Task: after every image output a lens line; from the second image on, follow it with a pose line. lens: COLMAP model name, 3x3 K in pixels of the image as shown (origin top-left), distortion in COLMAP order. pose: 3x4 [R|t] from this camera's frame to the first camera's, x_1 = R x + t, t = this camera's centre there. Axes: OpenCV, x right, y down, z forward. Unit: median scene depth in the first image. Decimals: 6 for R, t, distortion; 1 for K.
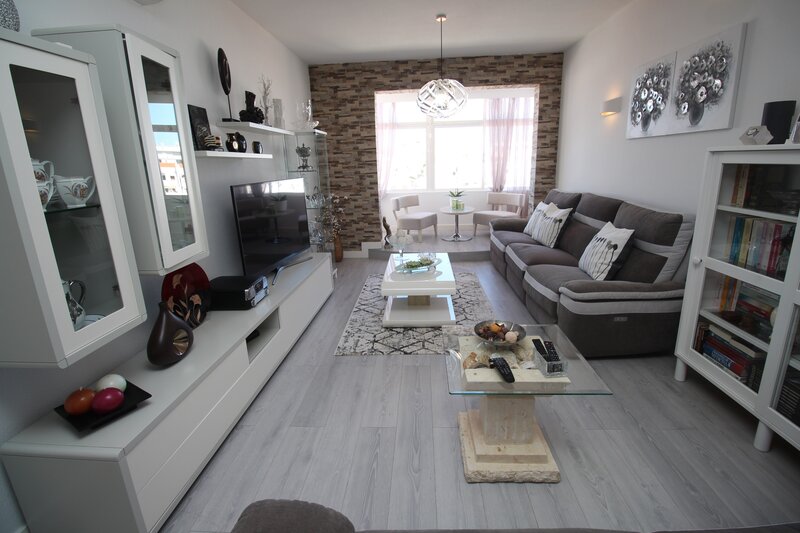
lens RADIAL K [[372.9, 0, 401.7], [0, 372.9, 261.7], [0, 0, 1]] dist [-0.004278, -0.007392]
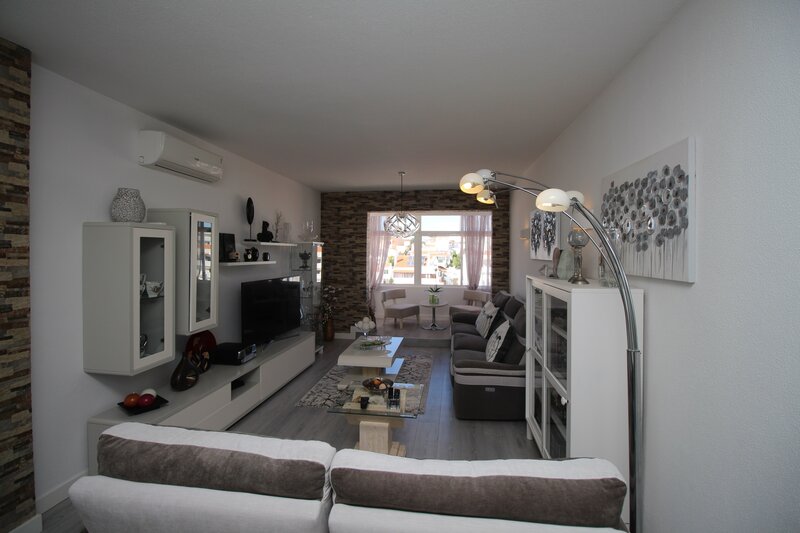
lens RADIAL K [[372.9, 0, 397.0], [0, 372.9, 258.8], [0, 0, 1]] dist [-0.004278, -0.007392]
pose [[0.994306, 0.037233, -0.099848, 0.287427], [-0.059912, 0.970186, -0.234840, 0.021003], [0.088127, 0.239485, 0.966892, -0.401022]]
